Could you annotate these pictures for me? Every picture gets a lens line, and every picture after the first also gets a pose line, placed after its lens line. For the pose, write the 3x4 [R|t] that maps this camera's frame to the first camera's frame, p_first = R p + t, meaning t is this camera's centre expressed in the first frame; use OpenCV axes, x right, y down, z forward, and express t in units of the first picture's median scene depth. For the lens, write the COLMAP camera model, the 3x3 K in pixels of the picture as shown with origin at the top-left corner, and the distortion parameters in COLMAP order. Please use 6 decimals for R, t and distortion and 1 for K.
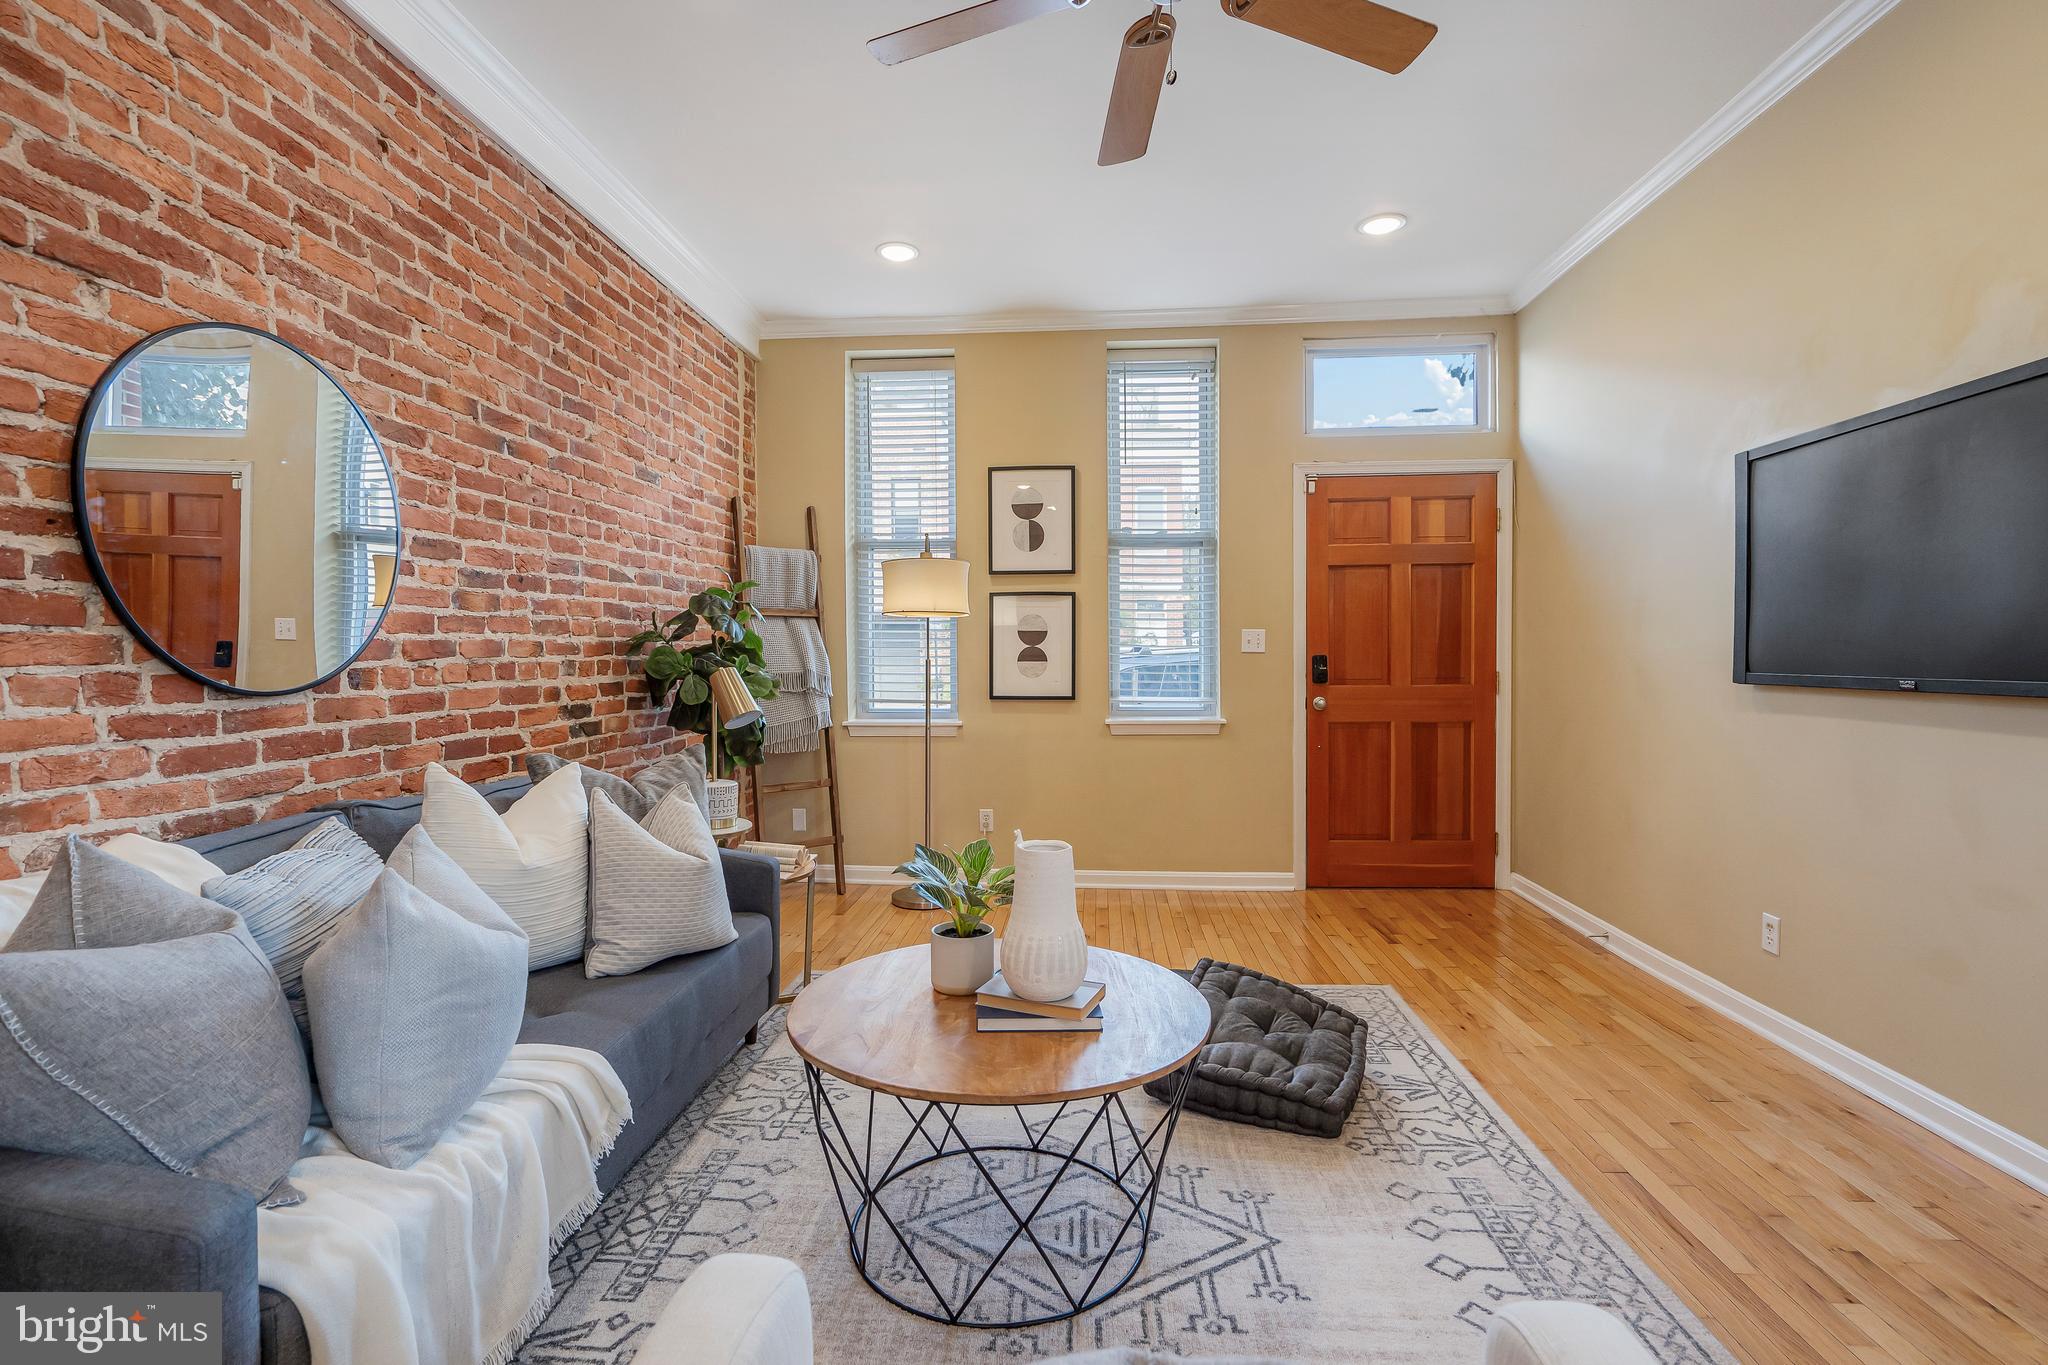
lens RADIAL K [[941.8, 0, 1032.6], [0, 941.8, 674.2], [0, 0, 1]] dist [0.003268, 0.000719]
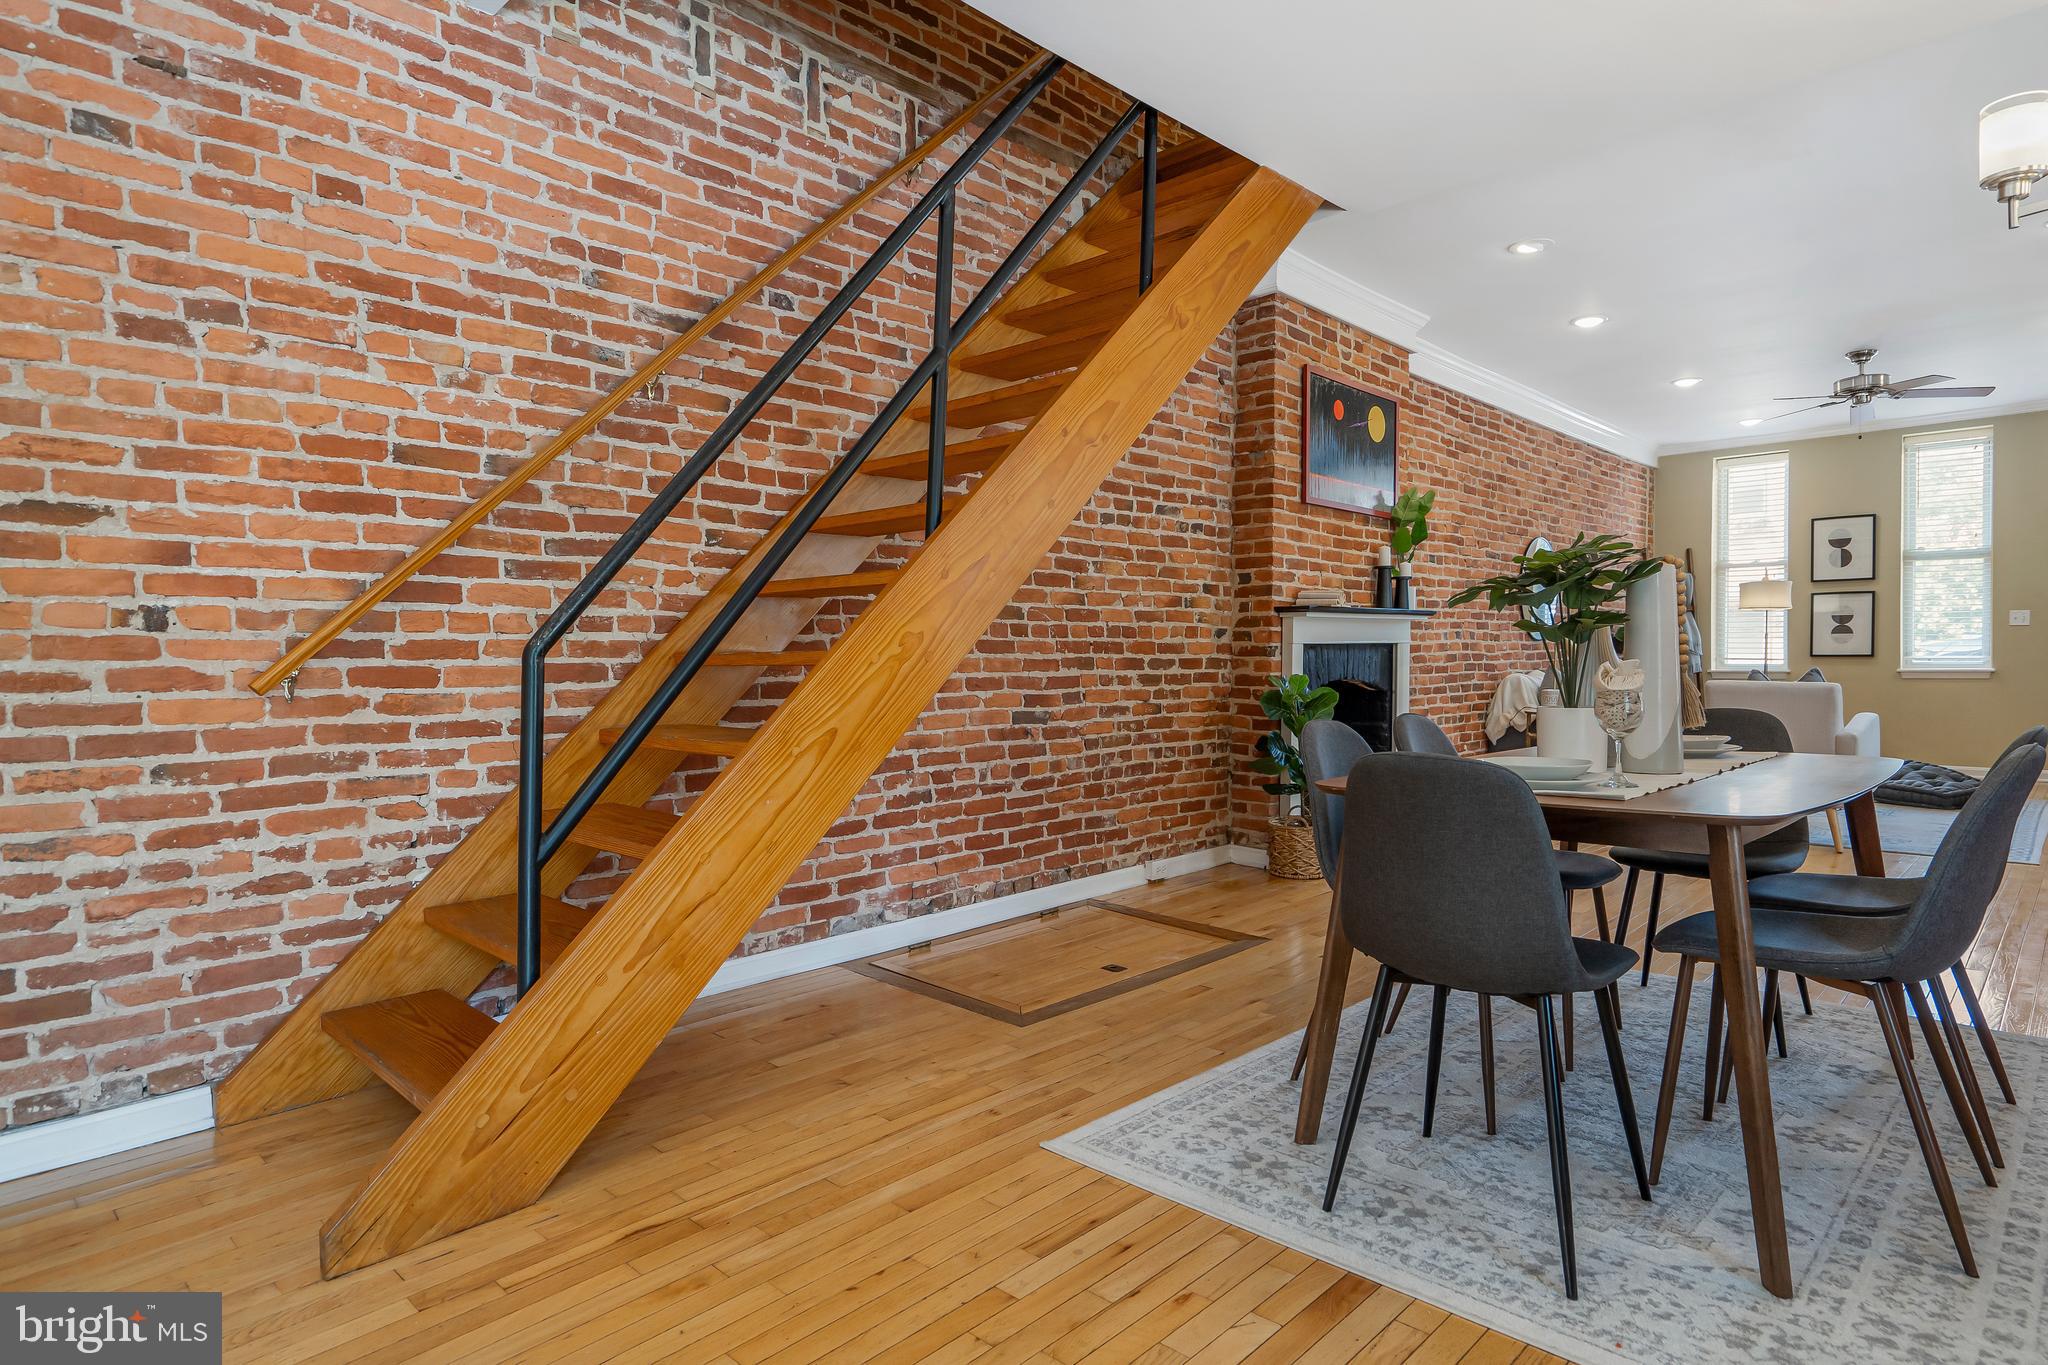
lens RADIAL K [[1123.1, 0, 1022.1], [0, 1123.1, 677.7], [0, 0, 1]] dist [0.005101, 0.001016]
pose [[0.765223, 0.011585, -0.643661, 0.309692], [-0.008146, 0.999932, 0.008313, 0.106529], [0.643714, -0.001118, 0.765265, -2.597220]]
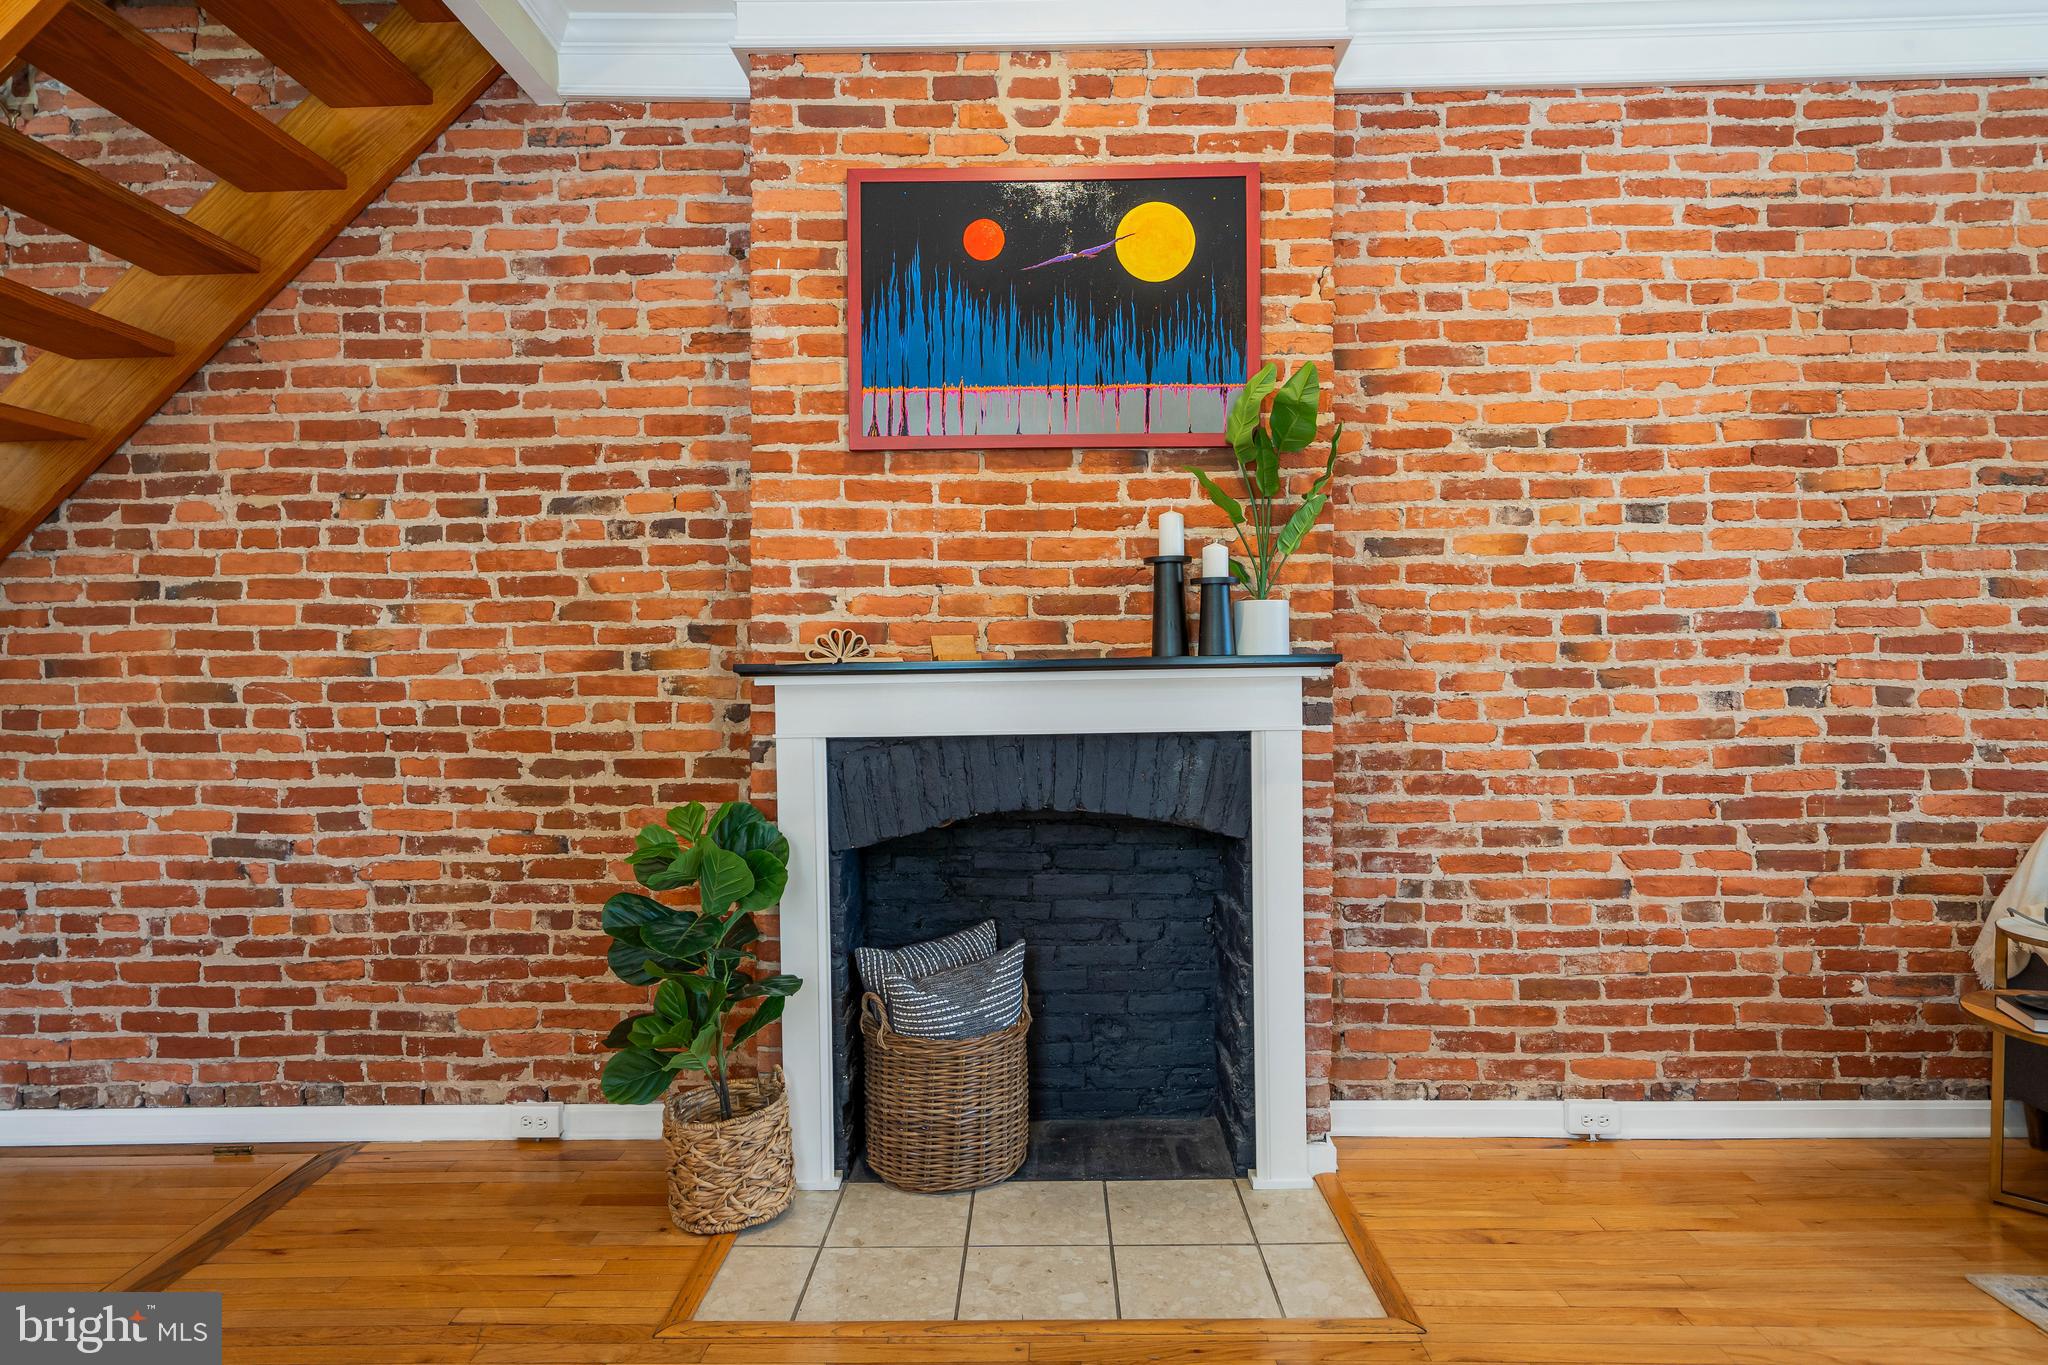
lens RADIAL K [[1123.1, 0, 1018.5], [0, 1123.1, 683.7], [0, 0, 1]] dist [0.005101, 0.001016]
pose [[0.045394, 0.003778, -0.998962, 0.398870], [-0.008241, 0.999960, 0.003407, 0.005307], [0.998935, 0.008078, 0.045424, -0.587590]]
